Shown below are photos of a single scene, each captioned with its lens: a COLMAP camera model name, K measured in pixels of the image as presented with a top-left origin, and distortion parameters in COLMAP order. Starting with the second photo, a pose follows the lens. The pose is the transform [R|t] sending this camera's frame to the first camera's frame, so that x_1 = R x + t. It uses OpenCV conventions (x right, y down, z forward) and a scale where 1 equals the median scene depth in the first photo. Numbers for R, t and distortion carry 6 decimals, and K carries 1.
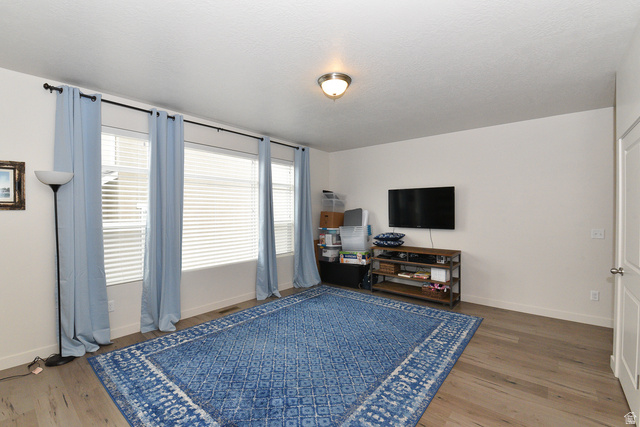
lens RADIAL K [[279.8, 0, 325.8], [0, 279.8, 215.9], [0, 0, 1]] dist [0.001155, -0.011622]
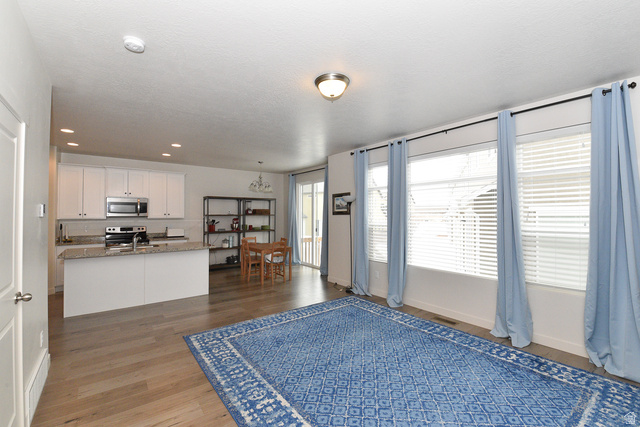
lens RADIAL K [[281.1, 0, 320.9], [0, 281.1, 209.4], [0, 0, 1]] dist [-0.002107, -0.000323]
pose [[-0.234940, -0.017786, -0.971847, 0.698310], [-0.013598, 0.999795, -0.015010, -0.016852], [0.971915, 0.009688, -0.235134, 0.848126]]
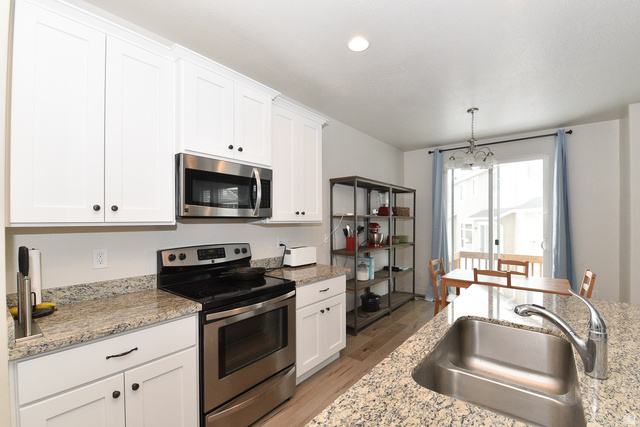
lens RADIAL K [[276.3, 0, 320.2], [0, 276.3, 221.6], [0, 0, 1]] dist [-0.001310, -0.000109]
pose [[0.011958, -0.002450, -0.999925, -0.049122], [-0.008717, 0.999959, -0.002555, 0.021882], [0.999891, 0.008747, 0.011936, -0.411287]]
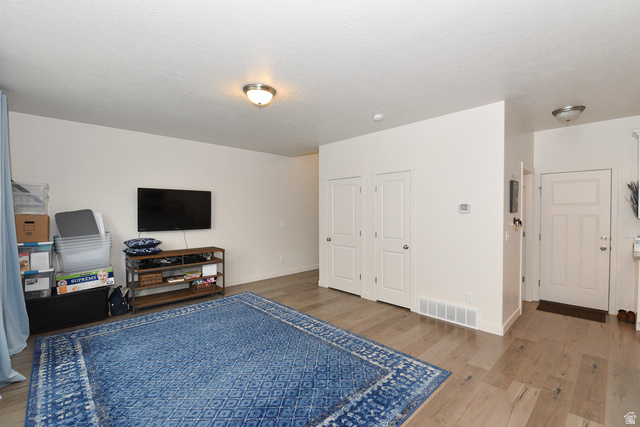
lens RADIAL K [[279.8, 0, 325.8], [0, 279.8, 215.9], [0, 0, 1]] dist [0.001155, -0.011622]
pose [[0.118261, -0.016957, 0.992838, -0.715485], [0.019587, 0.999699, 0.014741, -0.013743], [-0.992789, 0.017703, 0.118558, 0.446660]]
